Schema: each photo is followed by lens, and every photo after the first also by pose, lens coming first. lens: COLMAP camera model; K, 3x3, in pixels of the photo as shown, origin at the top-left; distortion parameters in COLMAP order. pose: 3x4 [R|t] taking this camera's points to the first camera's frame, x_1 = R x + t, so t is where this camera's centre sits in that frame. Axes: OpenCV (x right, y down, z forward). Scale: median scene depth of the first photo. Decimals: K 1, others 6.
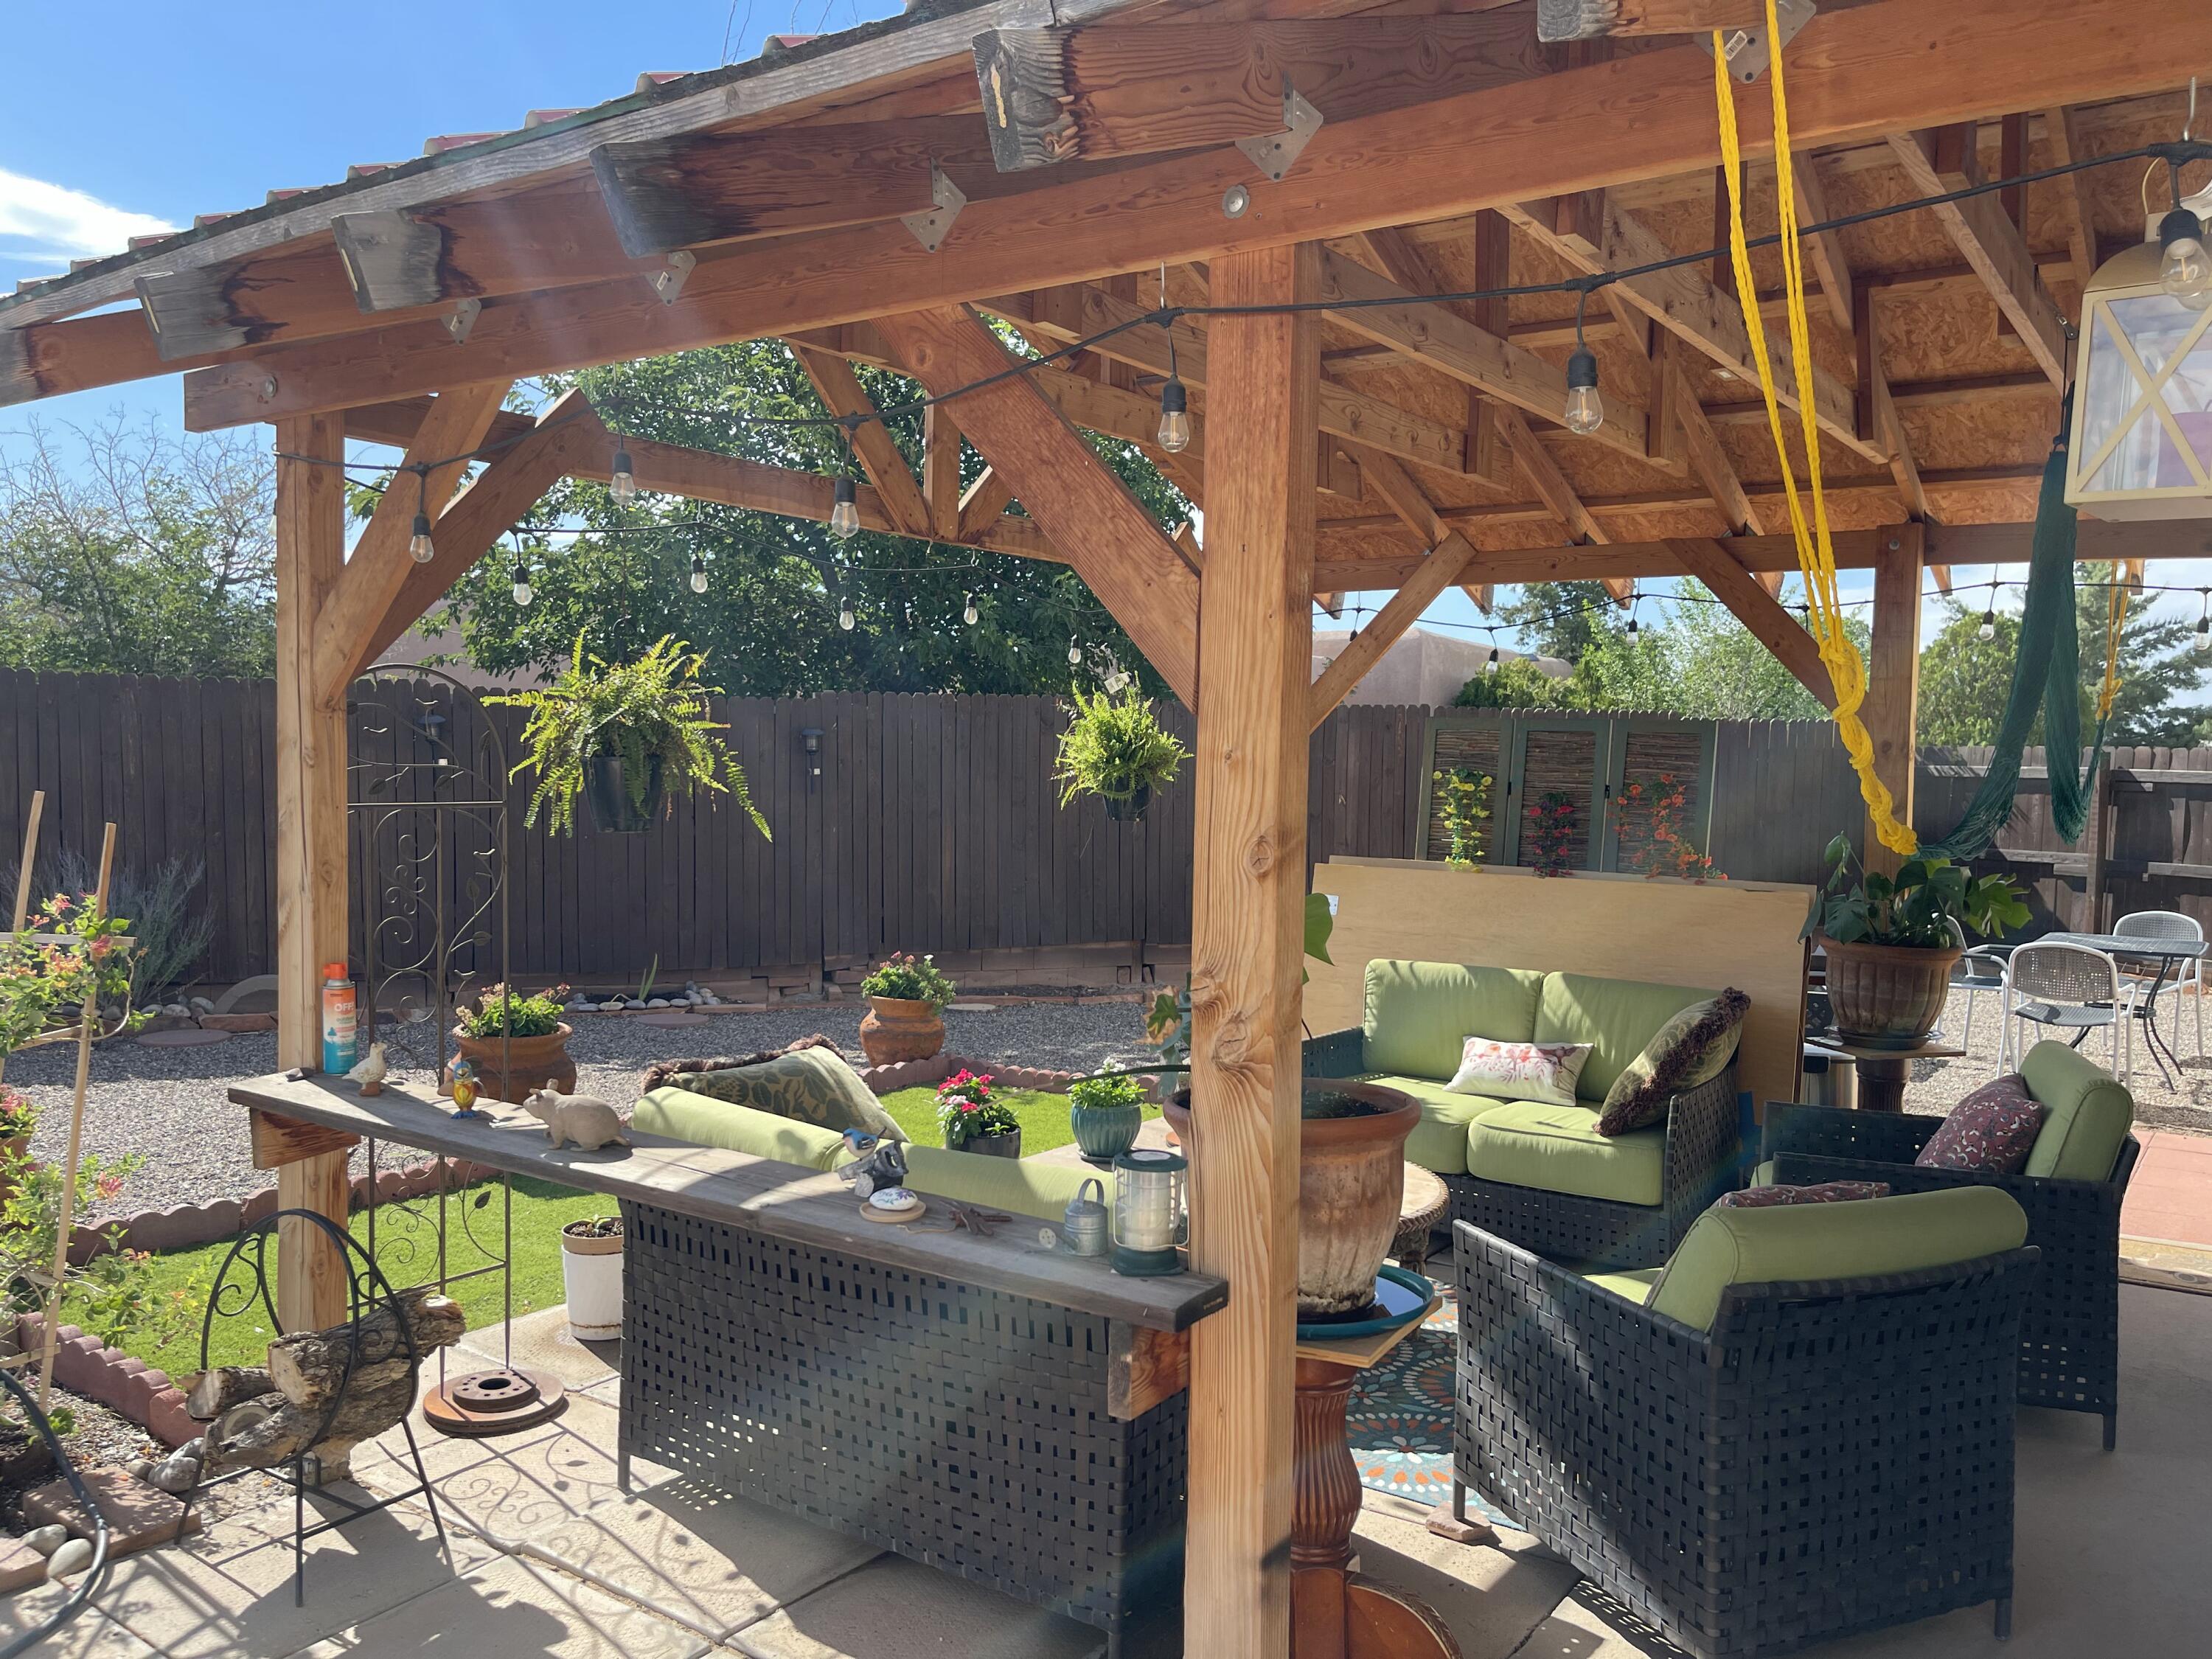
lens RADIAL K [[1680.7, 0, 1121.9], [0, 1680.7, 845.7], [0, 0, 1]] dist [0.059461, -0.065674]
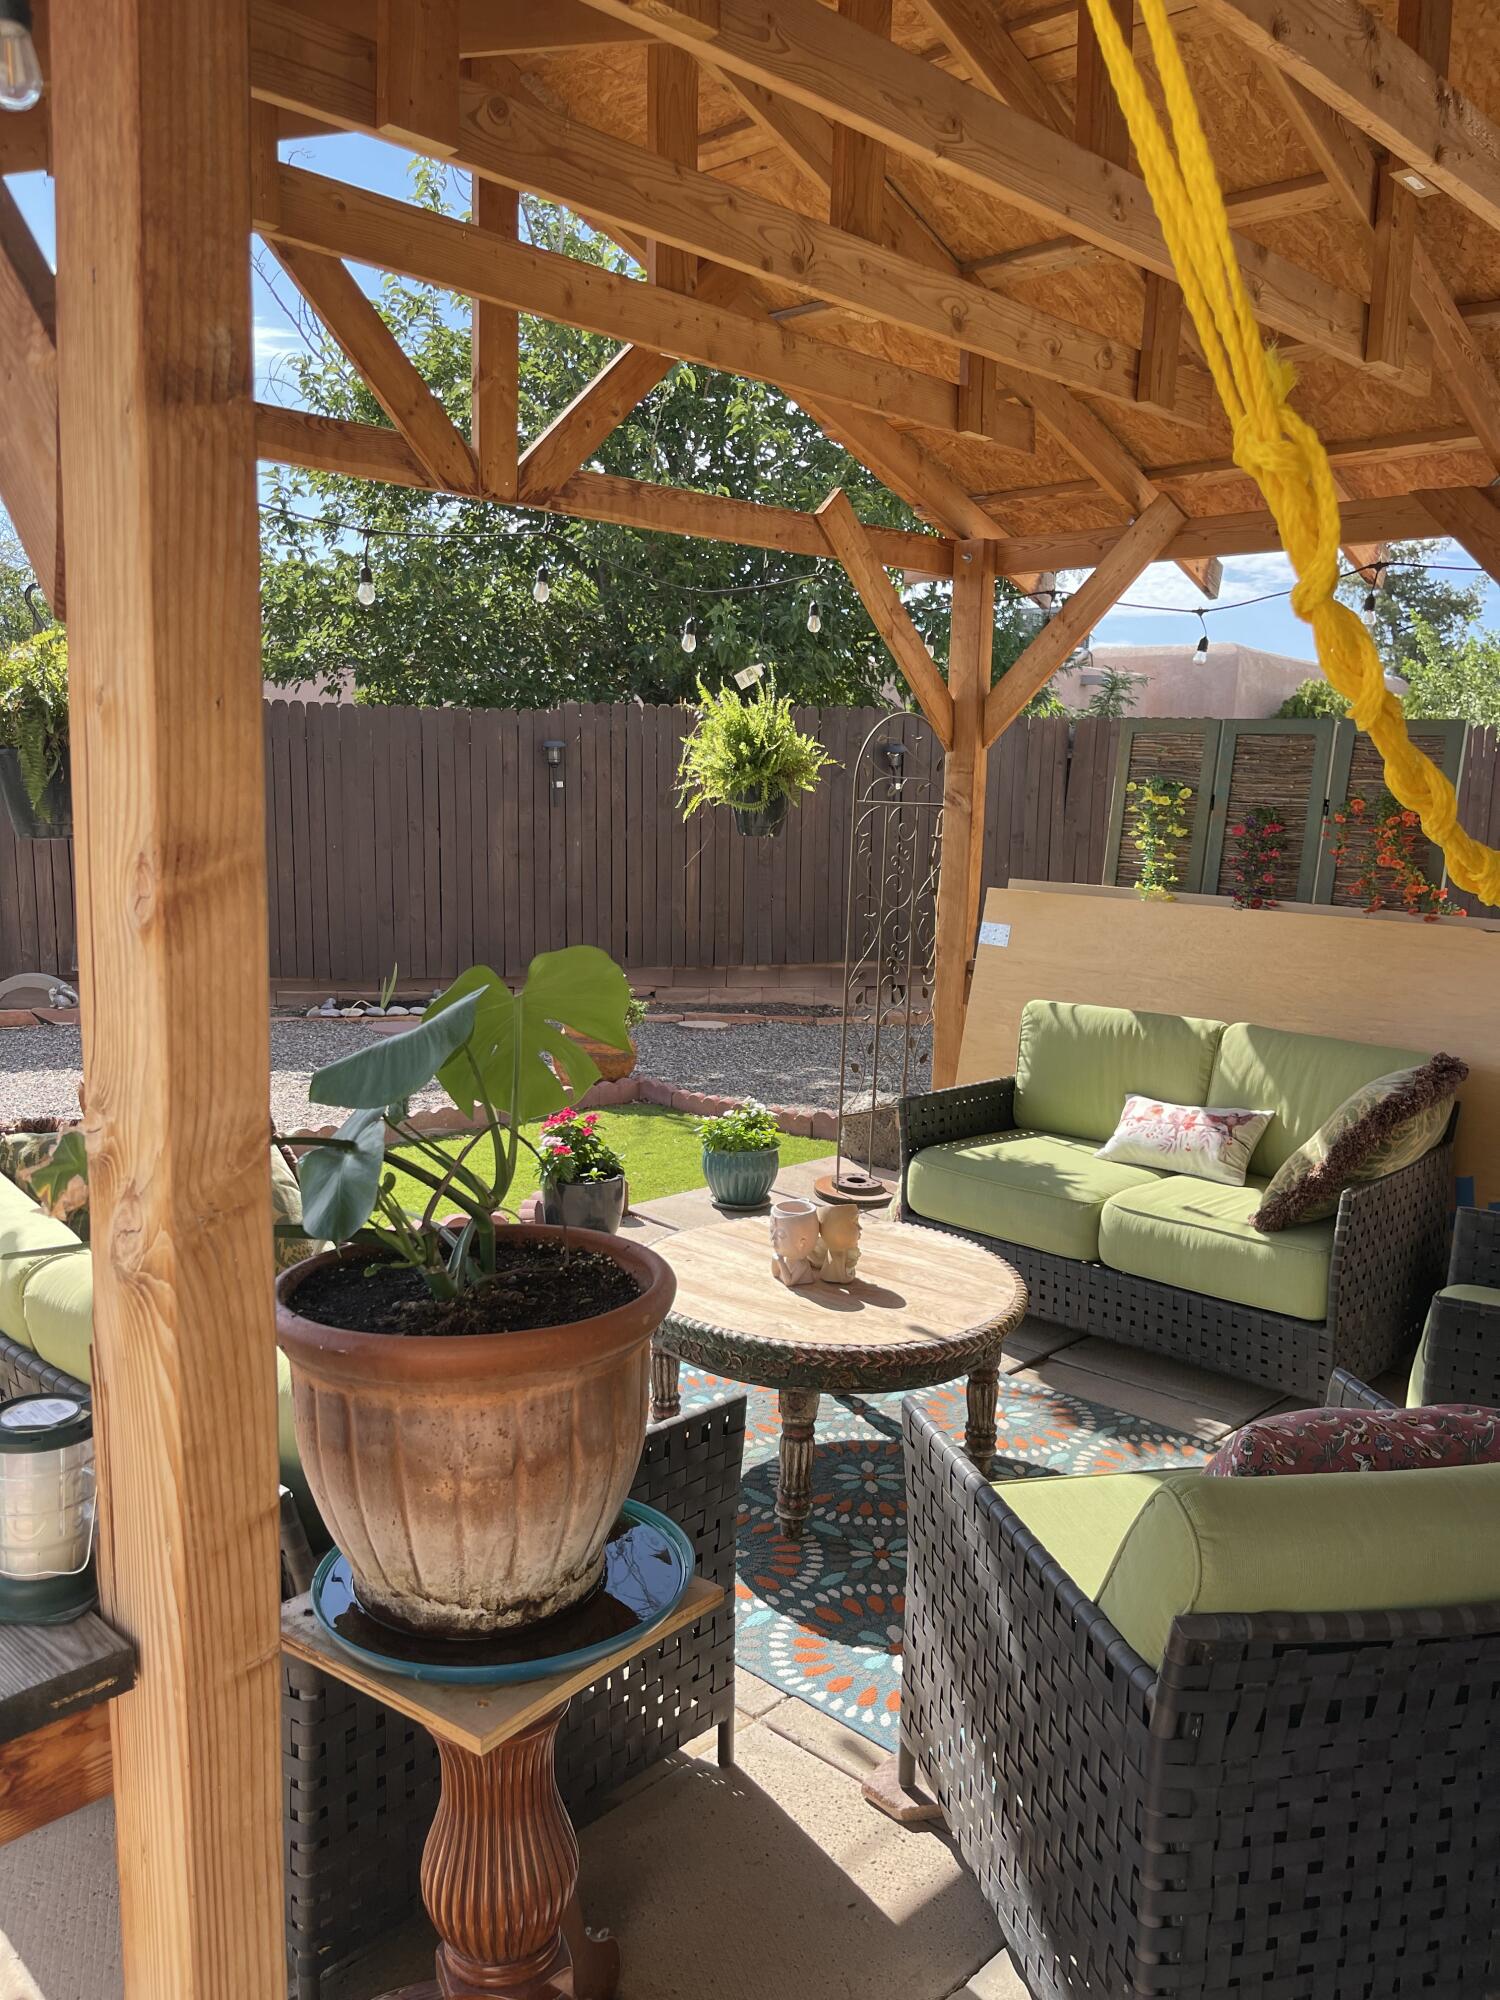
lens RADIAL K [[1519.6, 0, 748.7], [0, 1519.6, 1004.3], [0, 0, 1]] dist [0.059461, -0.065674]
pose [[0.987623, 0.029997, -0.153949, 0.124992], [-0.015461, 0.995380, 0.094763, -0.002296], [0.156081, -0.091210, 0.983524, 0.203143]]
